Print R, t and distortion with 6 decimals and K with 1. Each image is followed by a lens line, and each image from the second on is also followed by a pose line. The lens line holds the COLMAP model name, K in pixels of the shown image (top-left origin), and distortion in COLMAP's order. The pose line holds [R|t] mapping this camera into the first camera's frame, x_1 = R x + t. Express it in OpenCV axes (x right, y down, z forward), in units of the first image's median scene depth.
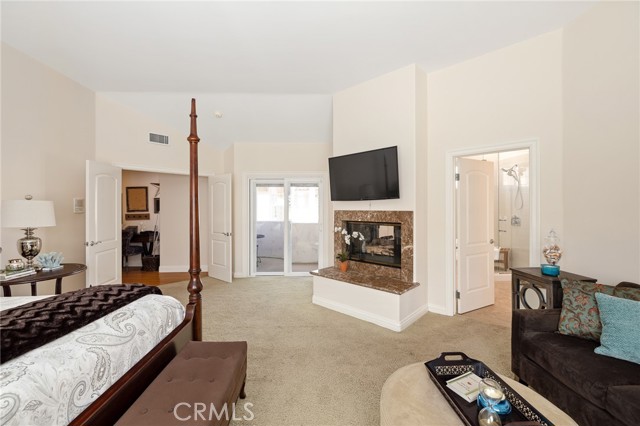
lens RADIAL K [[268.9, 0, 320.1], [0, 268.9, 206.1], [0, 0, 1]] dist [0.000064, 0.000320]
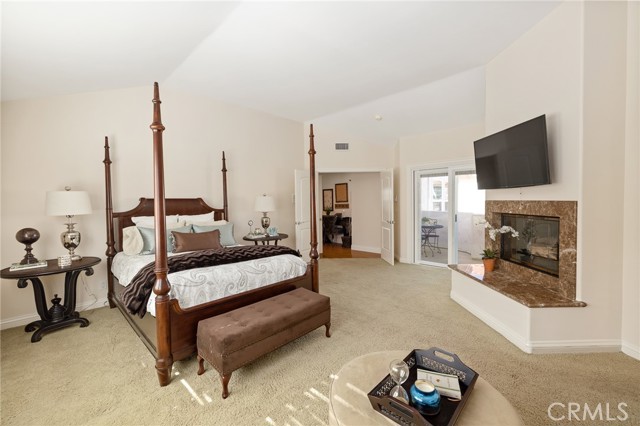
lens RADIAL K [[271.3, 0, 321.6], [0, 271.3, 204.0], [0, 0, 1]] dist [-0.001163, -0.000044]
pose [[0.689176, 0.001807, -0.724592, 0.350729], [0.019911, 0.999572, 0.021431, -0.002113], [0.724320, -0.029197, 0.688845, 0.014861]]
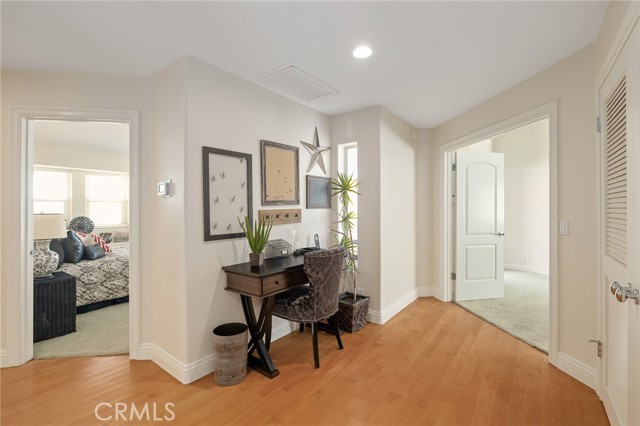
lens RADIAL K [[284.8, 0, 317.7], [0, 284.8, 207.2], [0, 0, 1]] dist [-0.001140, 0.000144]
pose [[0.647661, 0.001666, 0.761927, -1.562555], [-0.006511, 0.999973, 0.003347, 0.036460], [-0.761901, -0.007129, 0.647654, 1.081801]]
